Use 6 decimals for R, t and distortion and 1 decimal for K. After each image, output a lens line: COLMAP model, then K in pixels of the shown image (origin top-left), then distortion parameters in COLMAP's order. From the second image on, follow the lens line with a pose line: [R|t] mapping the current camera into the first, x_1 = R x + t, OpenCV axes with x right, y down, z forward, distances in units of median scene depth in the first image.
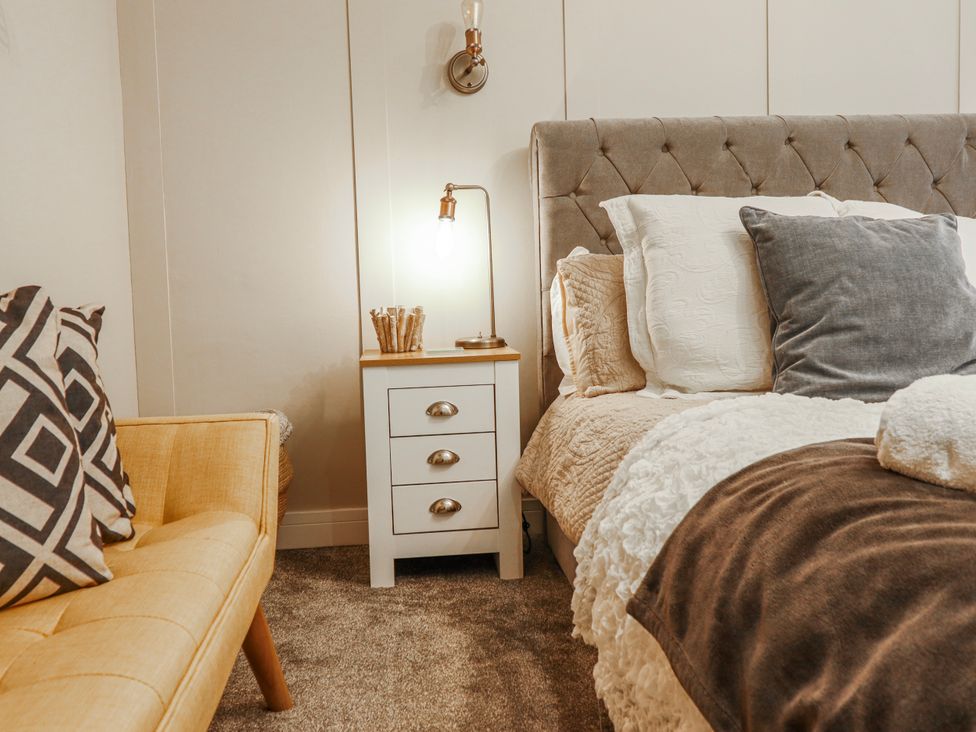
lens RADIAL K [[852.6, 0, 489.2], [0, 852.6, 361.4], [0, 0, 1]] dist [0.010966, 0.000138]
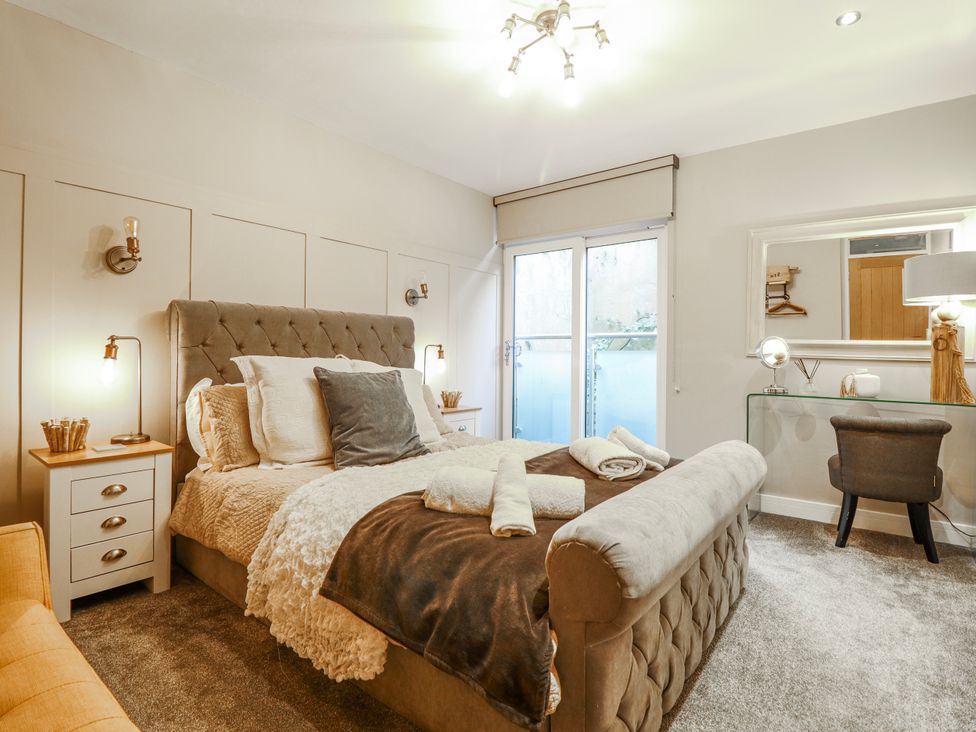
lens RADIAL K [[517.0, 0, 490.5], [0, 517.0, 363.5], [0, 0, 1]] dist [-0.005261, -0.010730]
pose [[0.697345, 0.023151, 0.716362, -0.274623], [0.021124, 0.998380, -0.052828, -0.115709], [-0.716424, 0.051972, 0.695726, -0.125047]]
